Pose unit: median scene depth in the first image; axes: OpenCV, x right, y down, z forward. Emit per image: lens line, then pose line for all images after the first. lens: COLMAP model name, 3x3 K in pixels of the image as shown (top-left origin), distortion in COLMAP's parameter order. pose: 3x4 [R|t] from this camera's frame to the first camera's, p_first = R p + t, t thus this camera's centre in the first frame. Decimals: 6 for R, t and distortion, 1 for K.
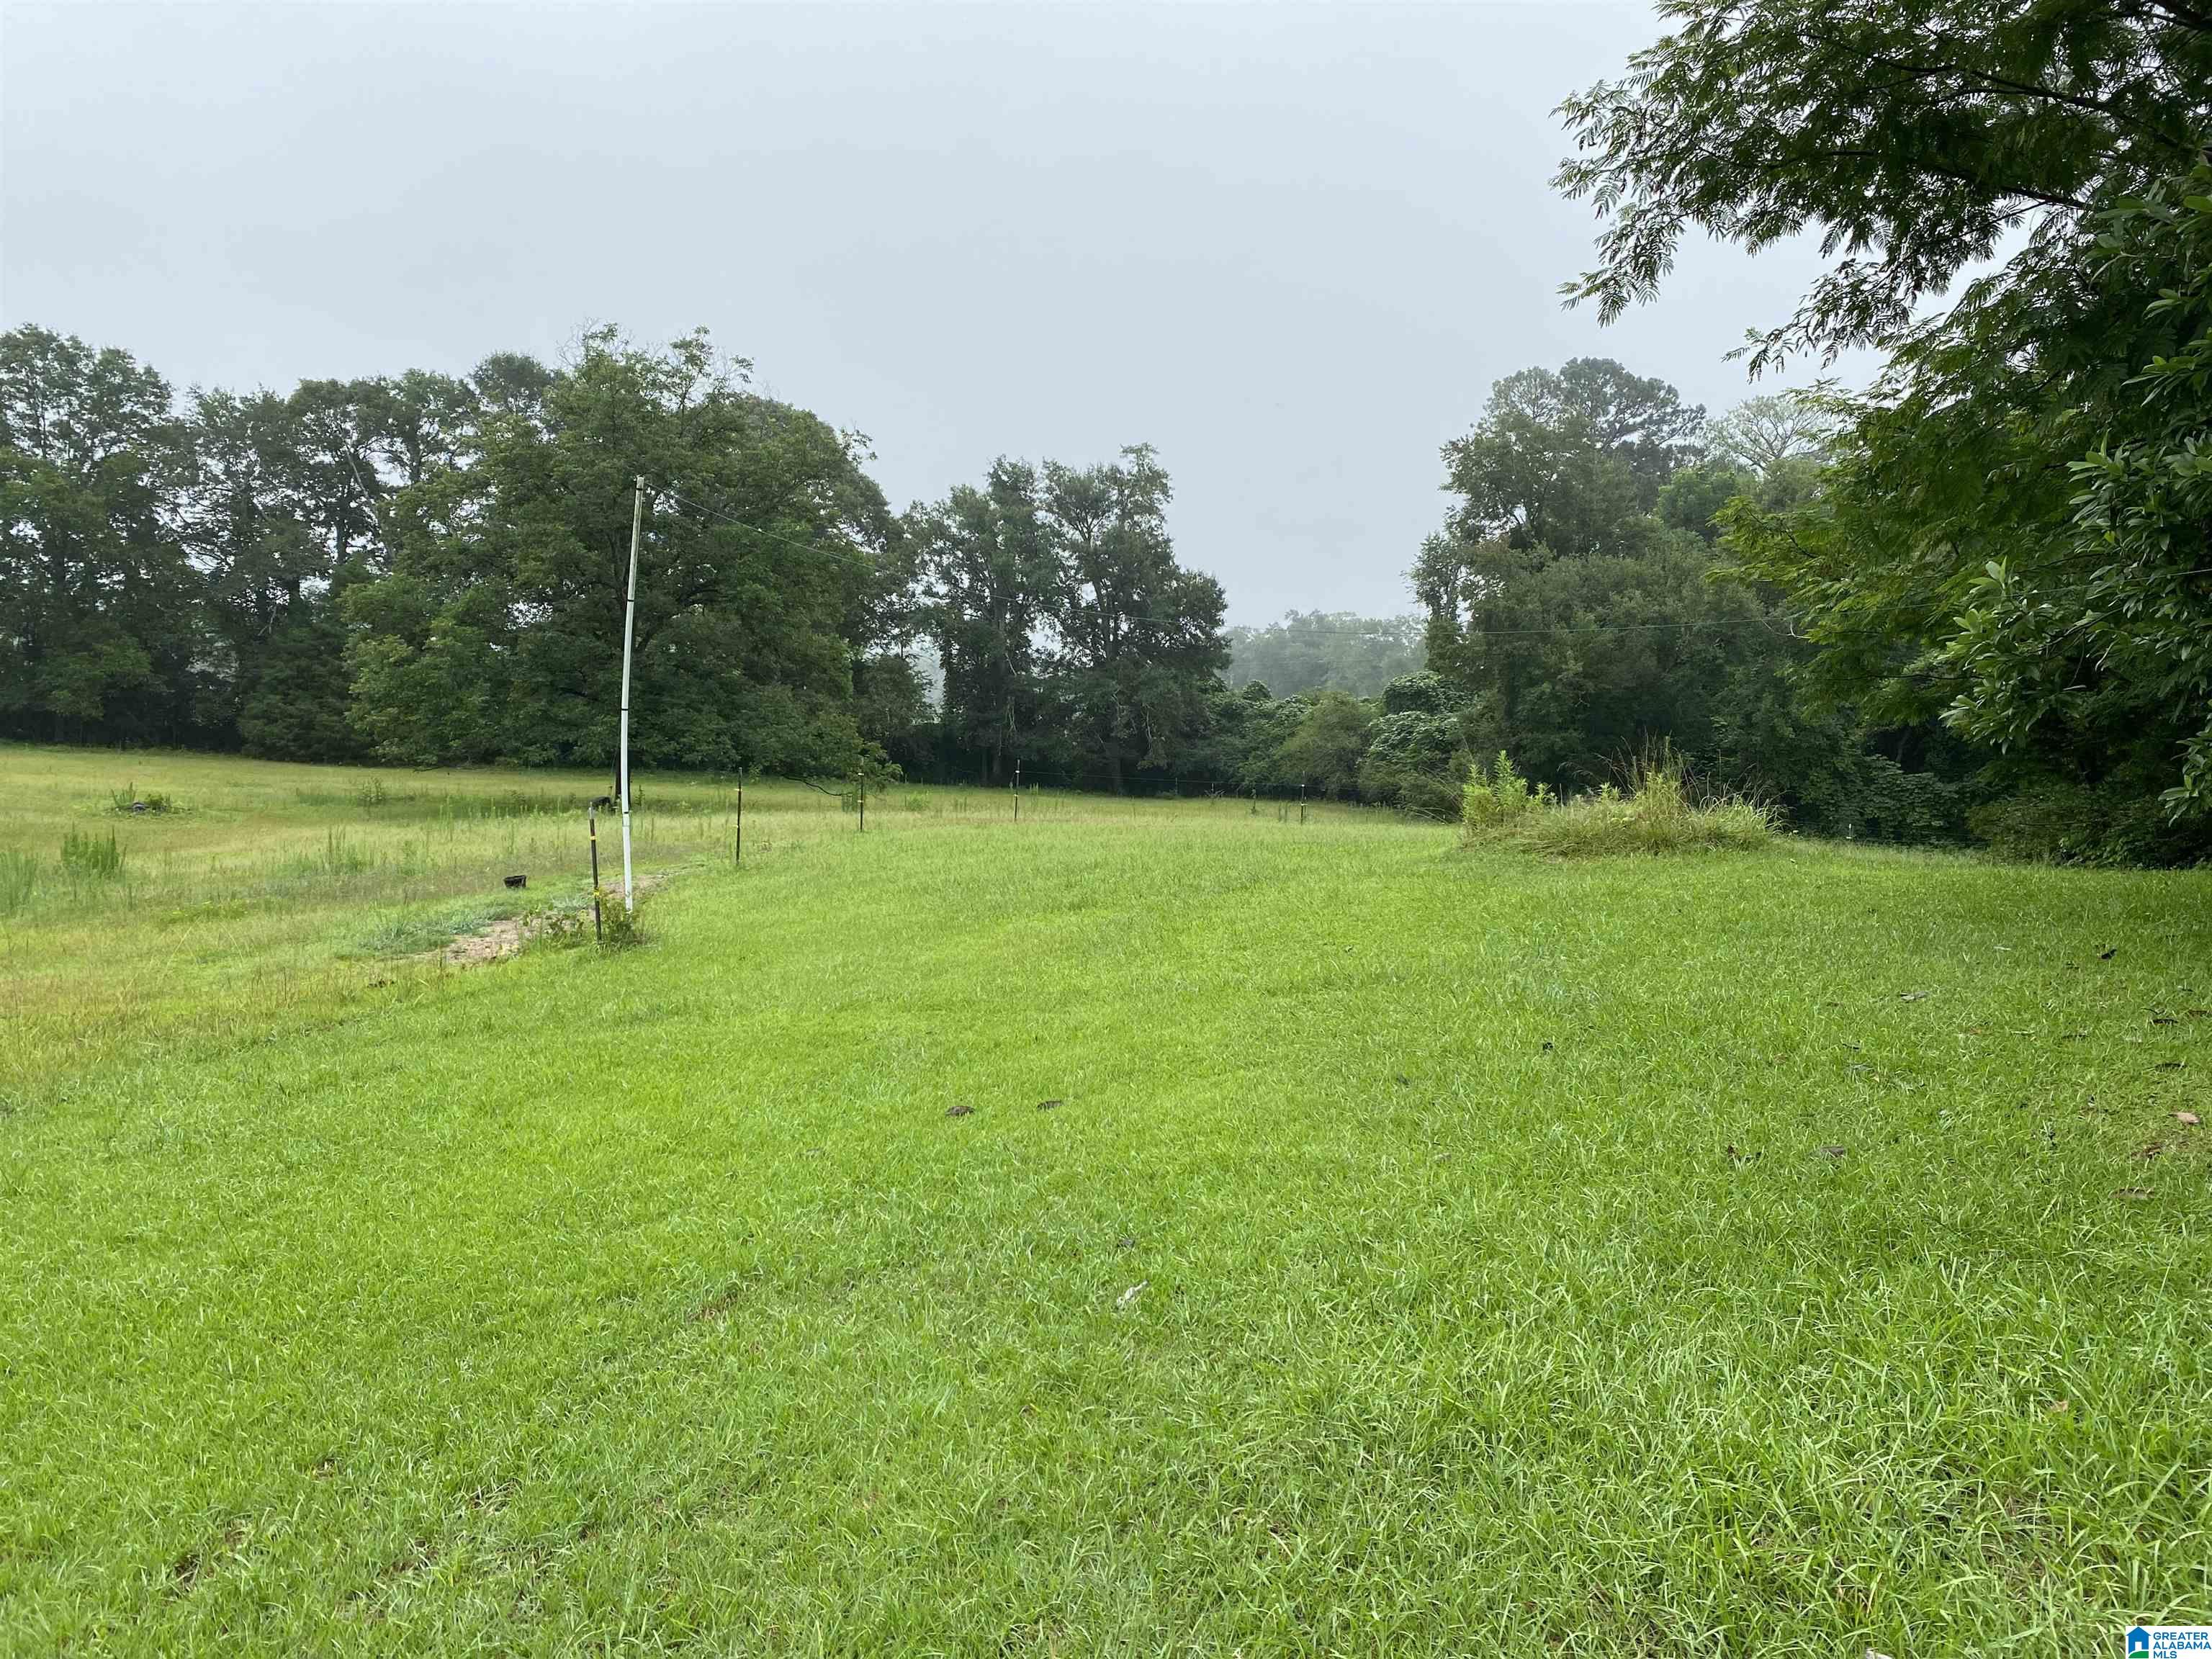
lens RADIAL K [[1672.8, 0, 1095.1], [0, 1672.8, 834.8], [0, 0, 1]] dist [0.058861, -0.038073]
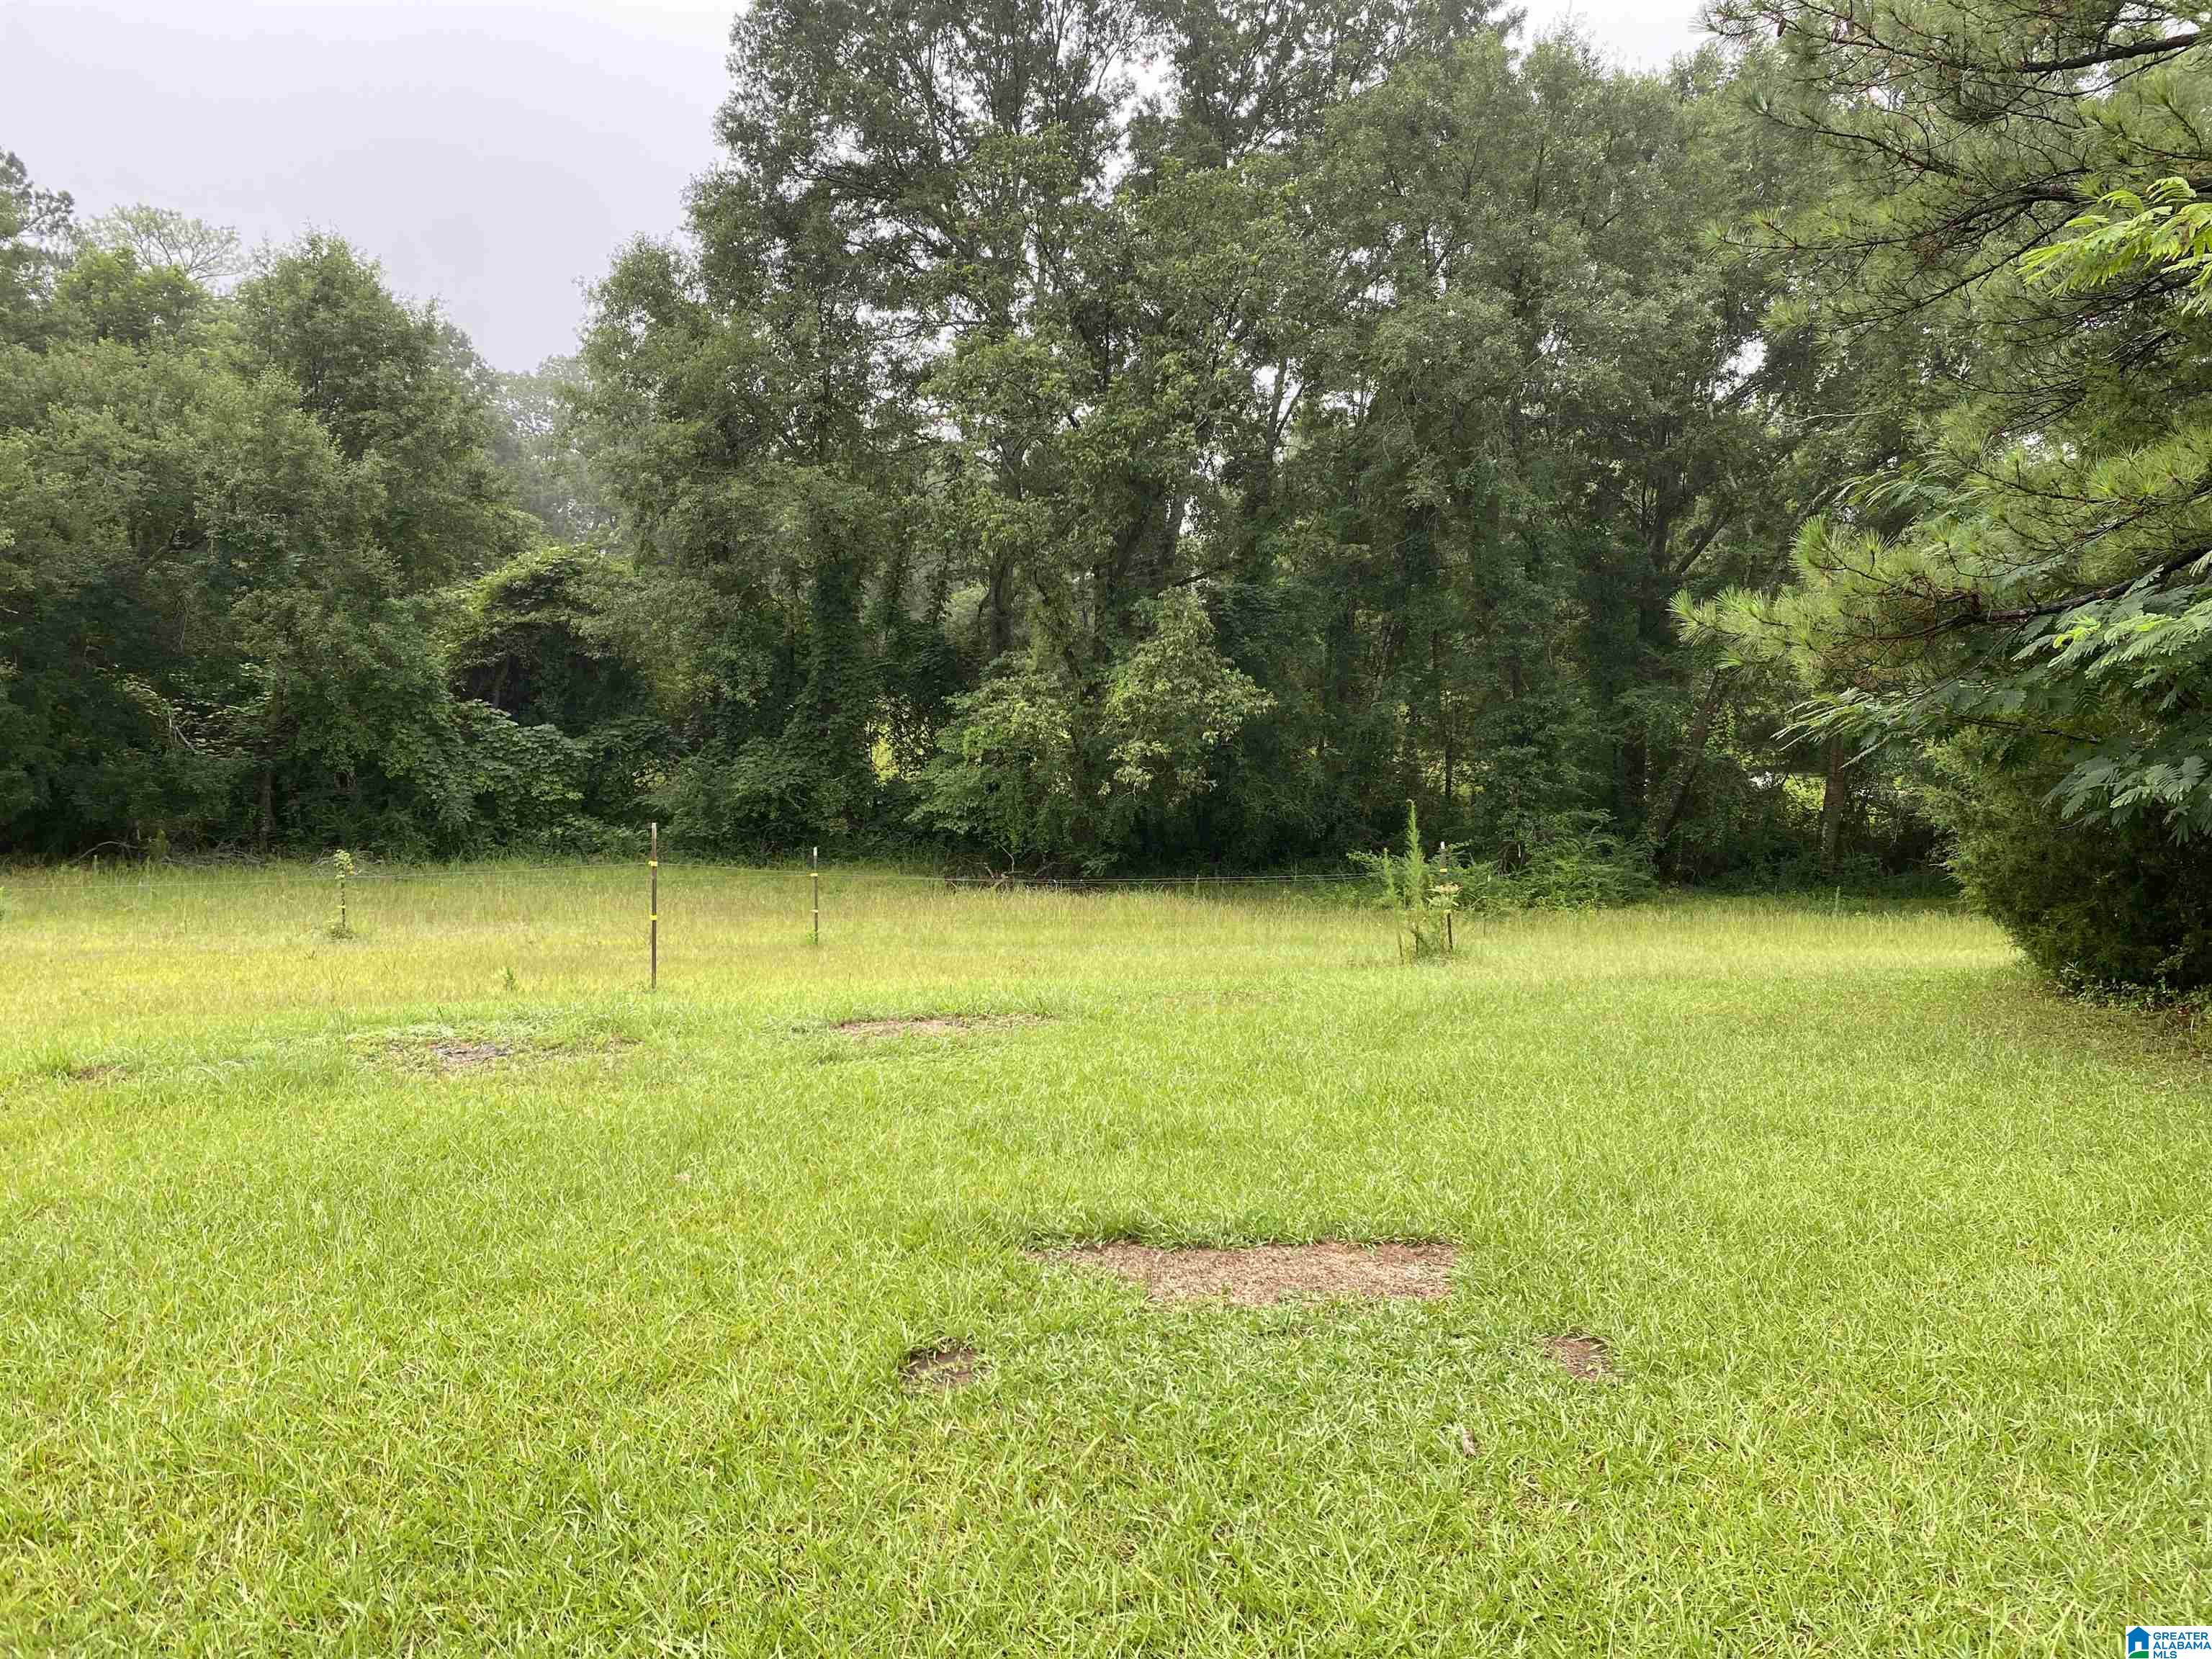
lens RADIAL K [[1672.8, 0, 1103.6], [0, 1672.8, 831.6], [0, 0, 1]] dist [0.058861, -0.038073]
pose [[0.605202, -0.078657, 0.792176, 0.066374], [0.048701, 0.996901, 0.061778, -0.024335], [-0.794581, 0.001192, 0.607158, 0.383304]]
